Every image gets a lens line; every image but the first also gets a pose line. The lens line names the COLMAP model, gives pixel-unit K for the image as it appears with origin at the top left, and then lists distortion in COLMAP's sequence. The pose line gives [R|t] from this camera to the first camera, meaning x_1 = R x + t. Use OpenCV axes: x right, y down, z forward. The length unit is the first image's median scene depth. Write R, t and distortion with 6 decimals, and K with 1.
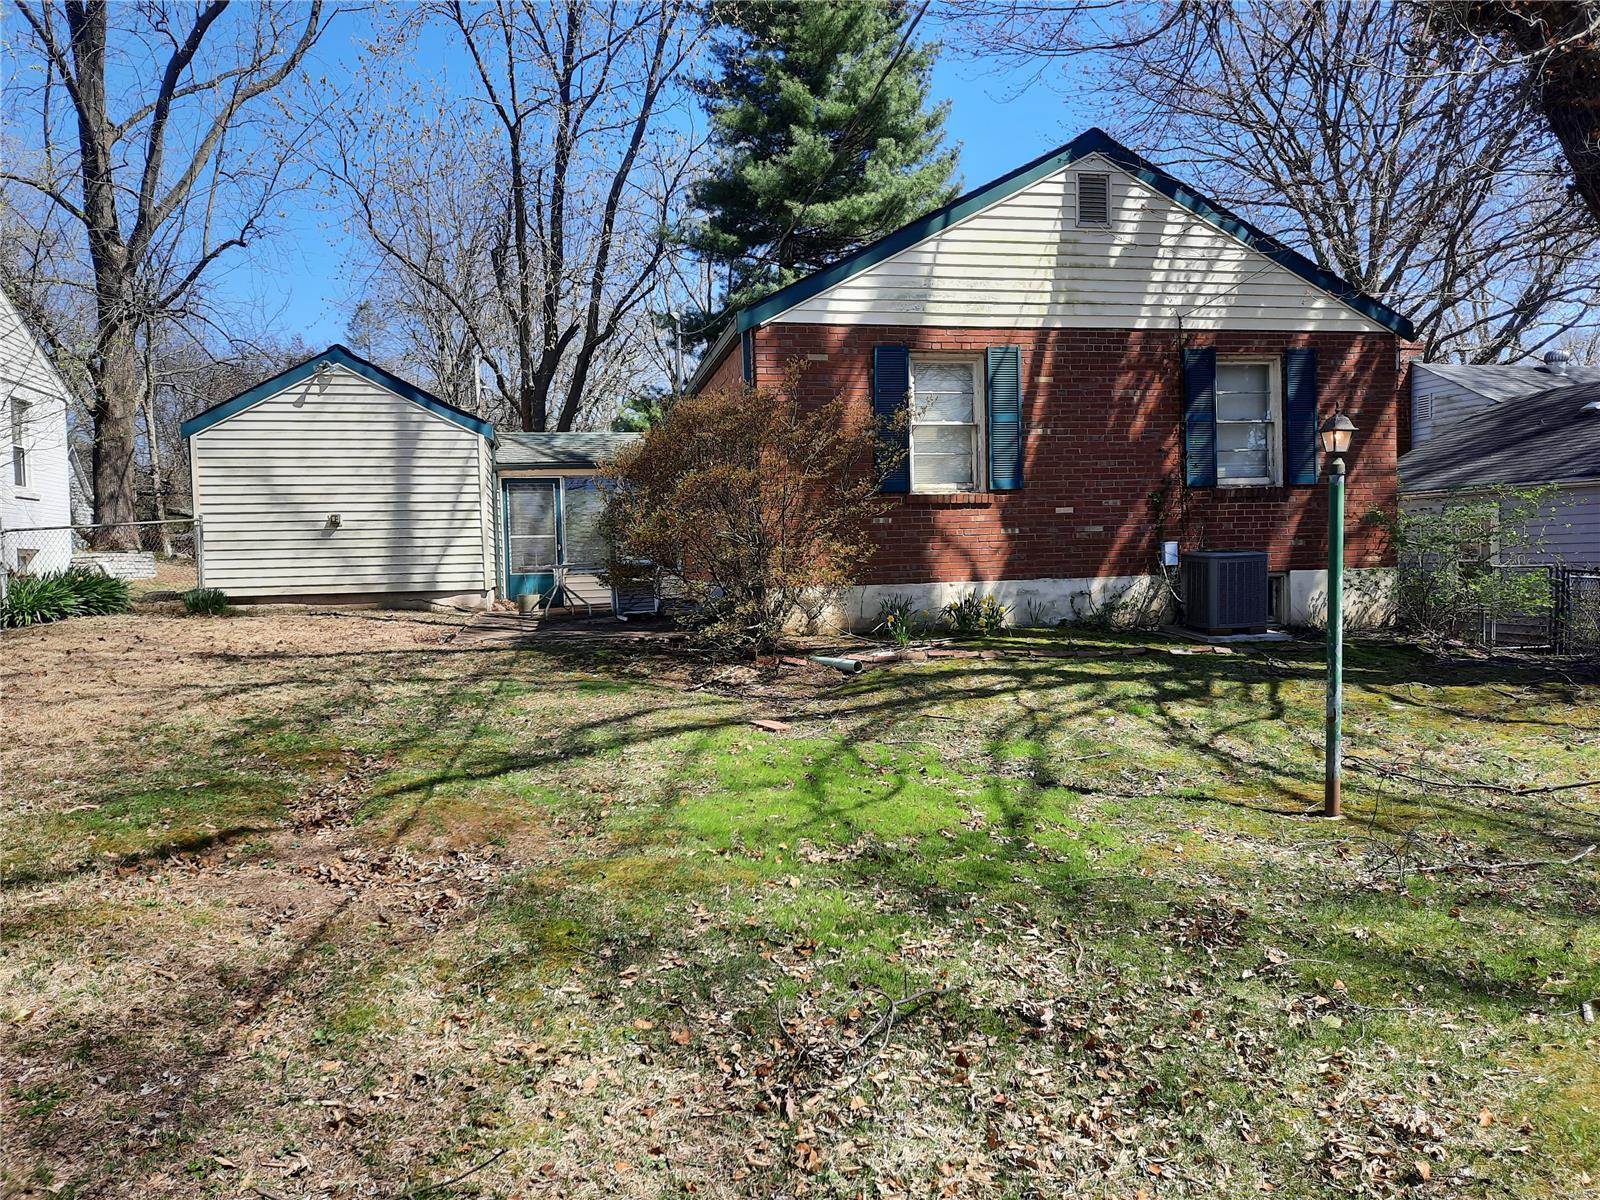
lens RADIAL K [[1155.0, 0, 796.9], [0, 1155.0, 589.4], [0, 0, 1]] dist [0.022249, -0.017426]
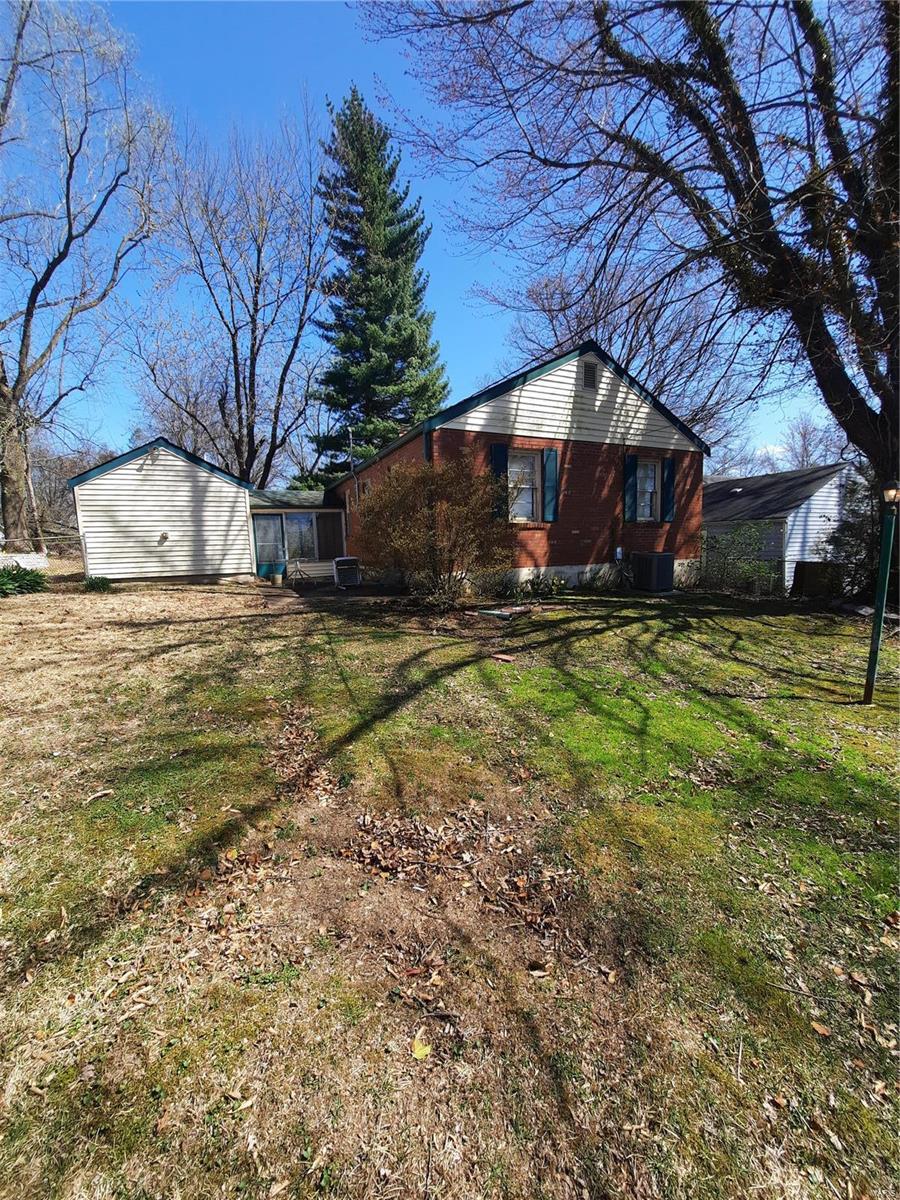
lens RADIAL K [[480.6, 0, 455.8], [0, 480.6, 607.2], [0, 0, 1]] dist [-0.024917, 0.001008]
pose [[0.974322, -0.030224, 0.223120, -0.160092], [0.009970, 0.995769, 0.091351, -0.015243], [-0.224937, -0.086781, 0.970501, 0.209738]]
